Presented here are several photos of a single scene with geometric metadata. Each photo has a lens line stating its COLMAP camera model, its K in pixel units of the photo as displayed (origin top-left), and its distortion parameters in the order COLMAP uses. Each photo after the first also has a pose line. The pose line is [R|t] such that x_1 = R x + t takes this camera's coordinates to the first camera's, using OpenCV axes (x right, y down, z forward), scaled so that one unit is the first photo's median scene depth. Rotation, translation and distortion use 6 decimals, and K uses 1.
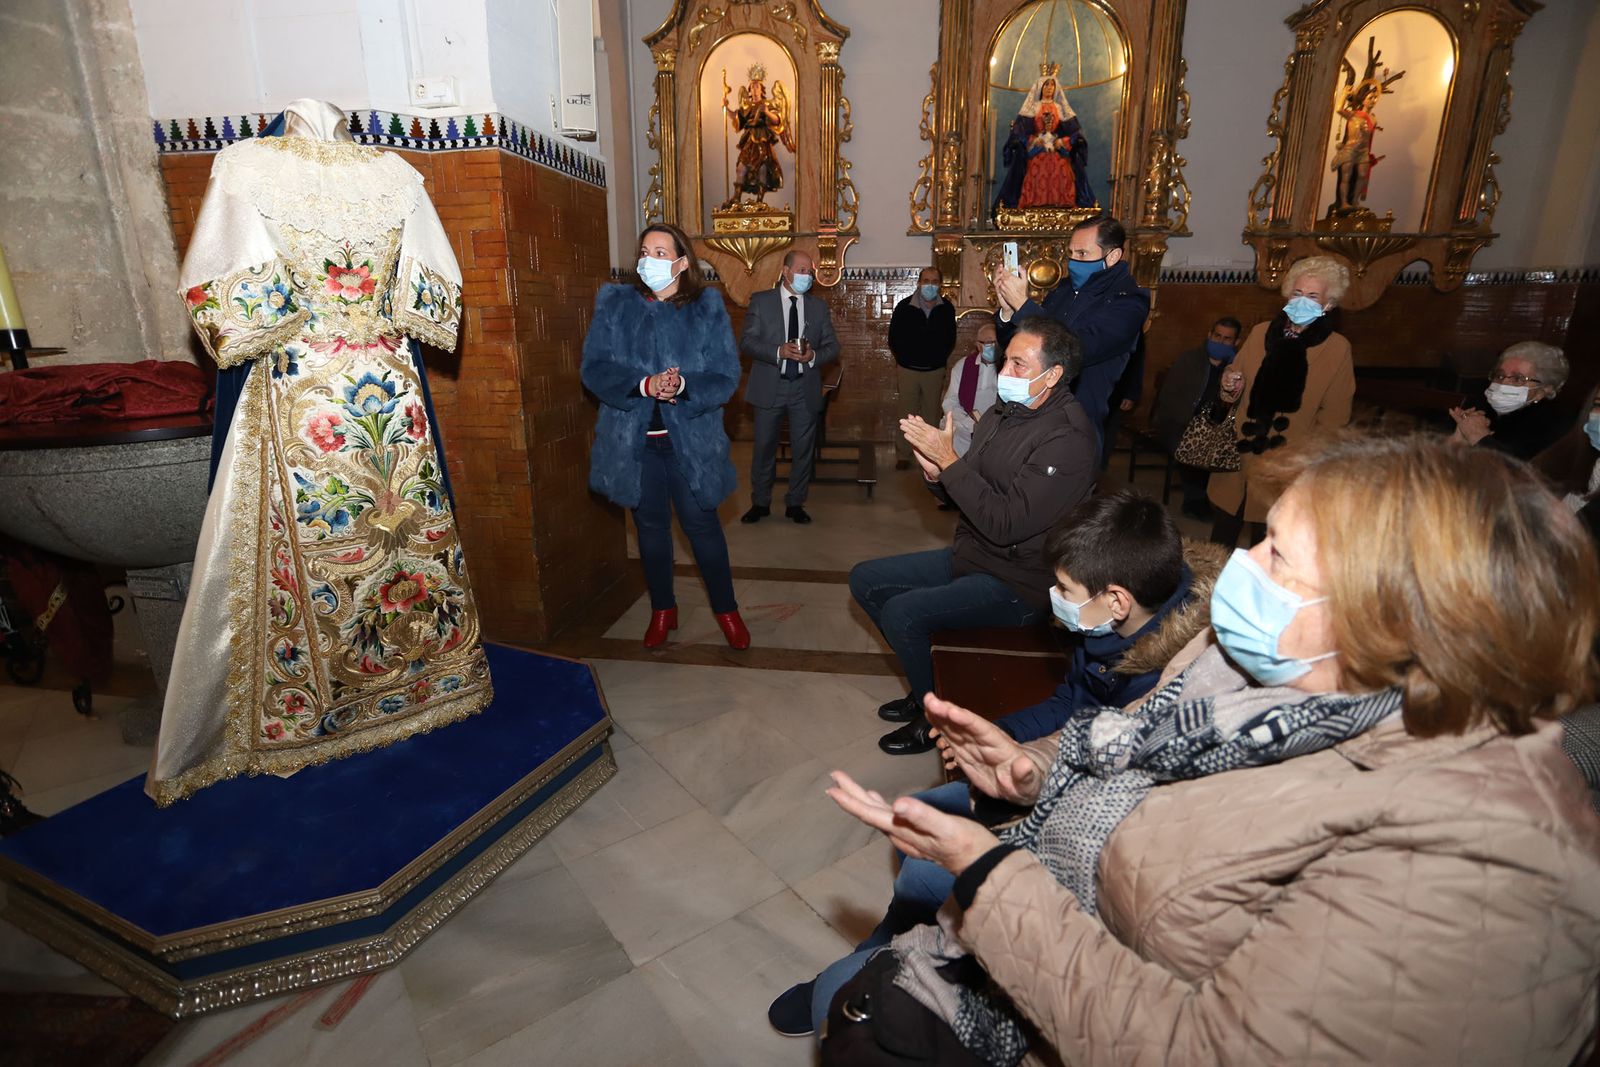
lens RADIAL K [[775.0, 0, 800.7], [0, 775.0, 537.4], [0, 0, 1]] dist [-0.069512, 0.027588]
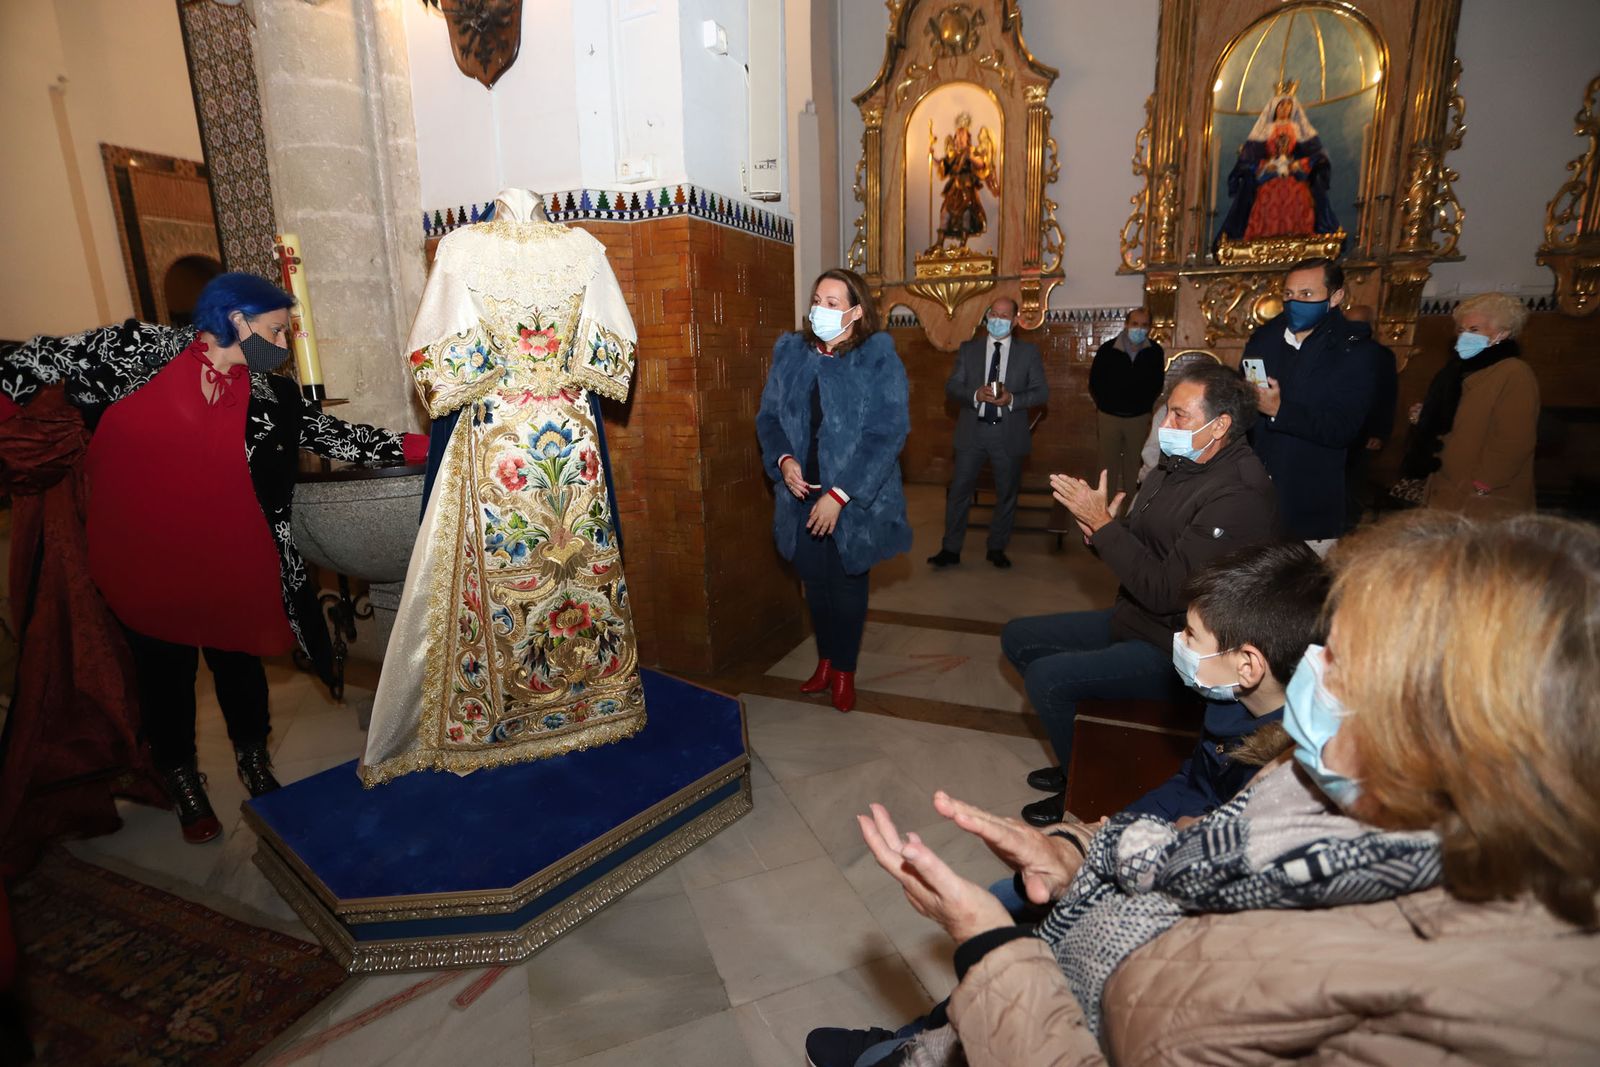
lens RADIAL K [[775.0, 0, 801.2], [0, 775.0, 538.3], [0, 0, 1]] dist [-0.069512, 0.027588]
pose [[0.963422, 0.040094, -0.264974, 0.027302], [-0.053631, 0.997589, -0.044047, -0.004113], [0.262569, 0.056647, 0.963249, 0.003208]]
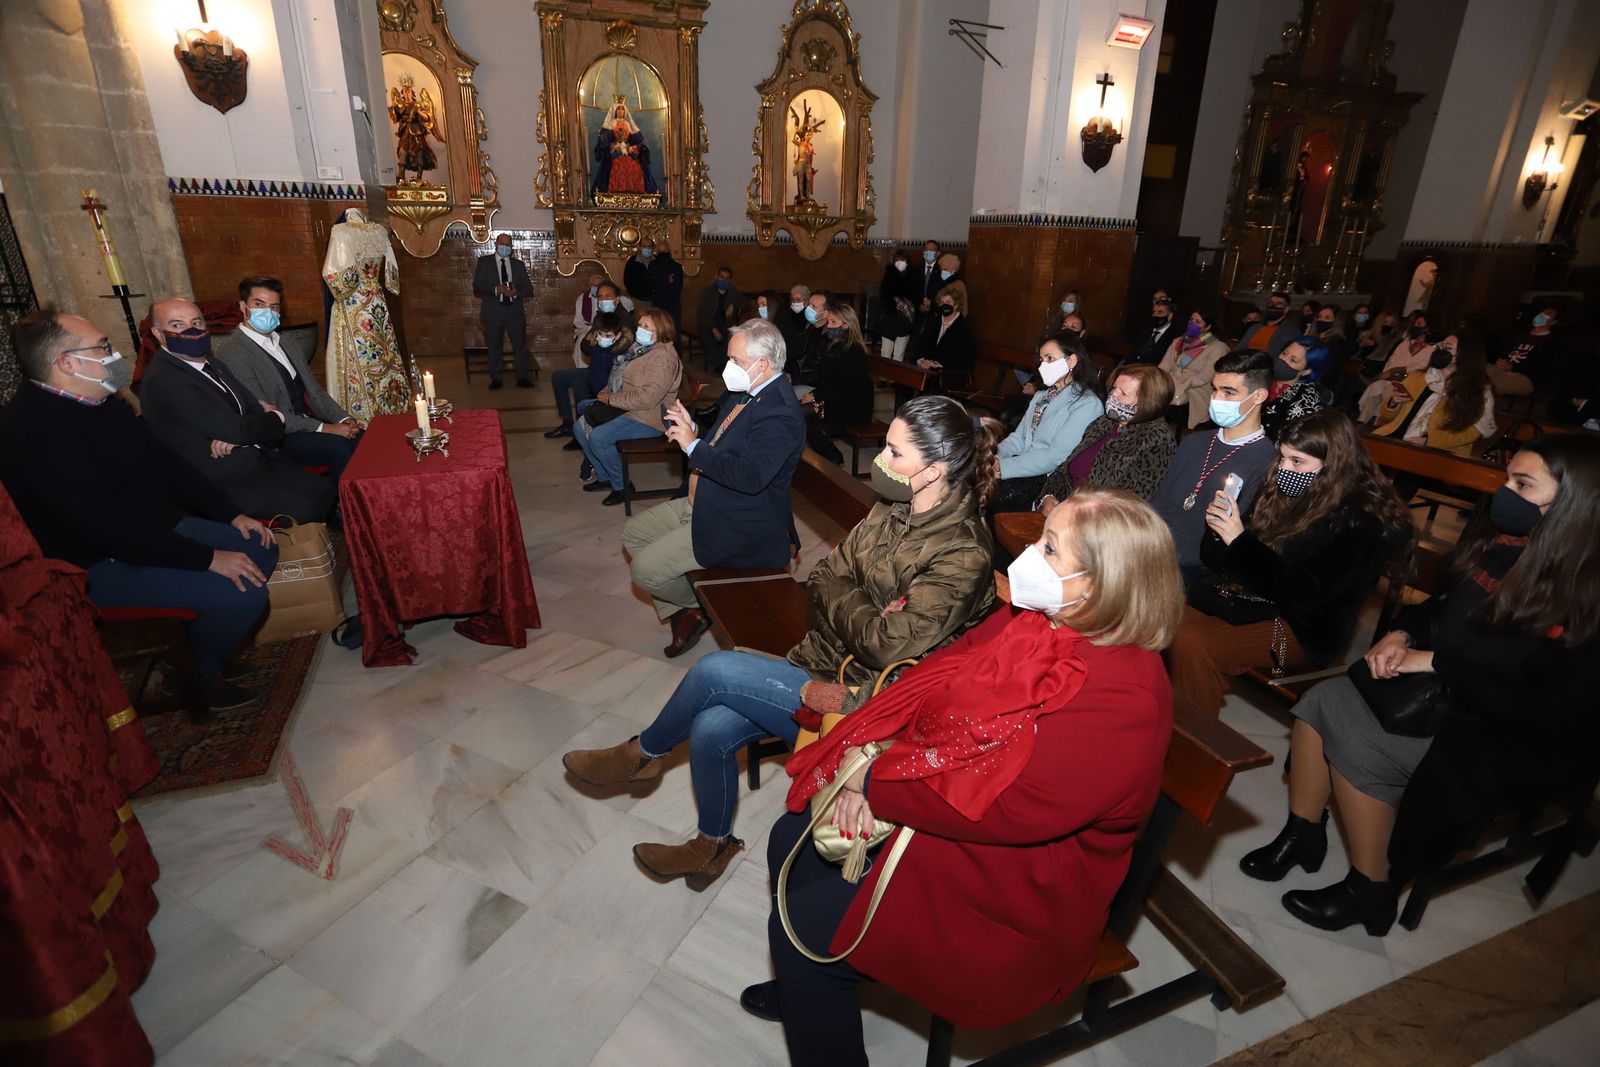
lens RADIAL K [[788.6, 0, 805.1], [0, 788.6, 522.3], [0, 0, 1]] dist [-0.040859, 0.012647]
pose [[0.888540, -0.132159, 0.439353, -0.151859], [0.104883, 0.990767, 0.085912, 0.141624], [-0.446650, -0.030255, 0.894197, -0.647386]]
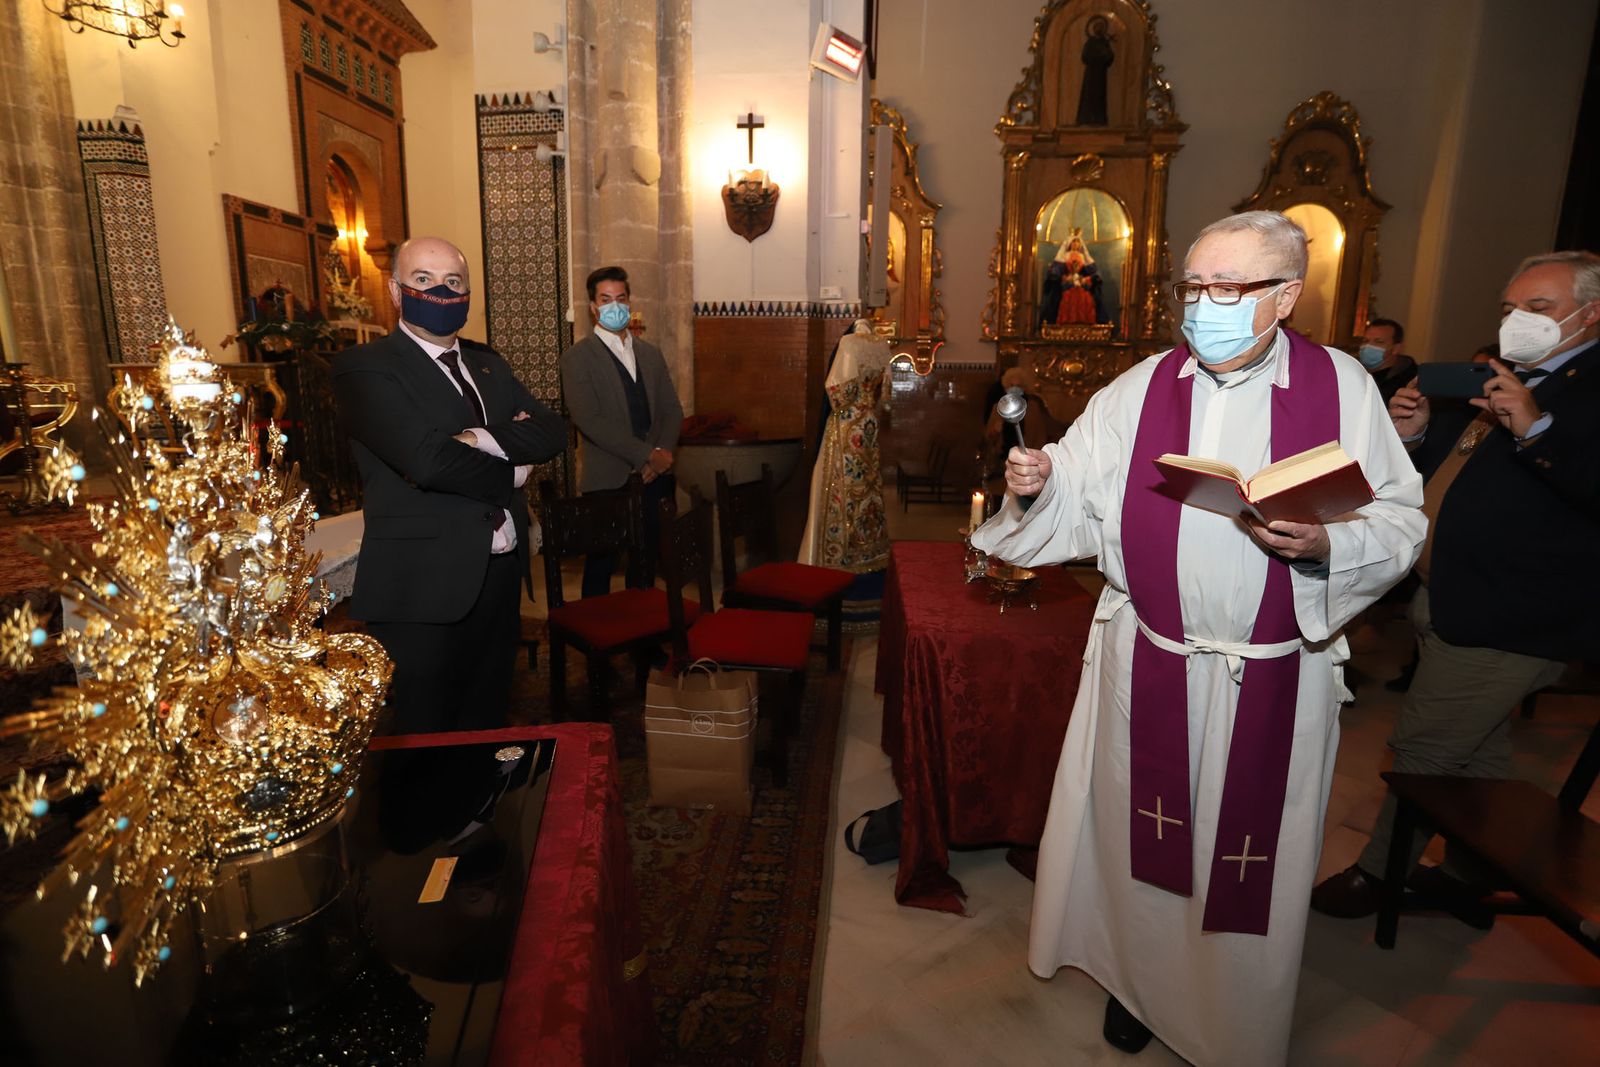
lens RADIAL K [[775.0, 0, 795.2], [0, 775.0, 534.5], [0, 0, 1]] dist [-0.069512, 0.027588]
pose [[0.999926, 0.009348, 0.007838, -0.237611], [-0.008547, 0.995276, -0.096712, 0.120641], [-0.008705, 0.096637, 0.995282, -0.441282]]
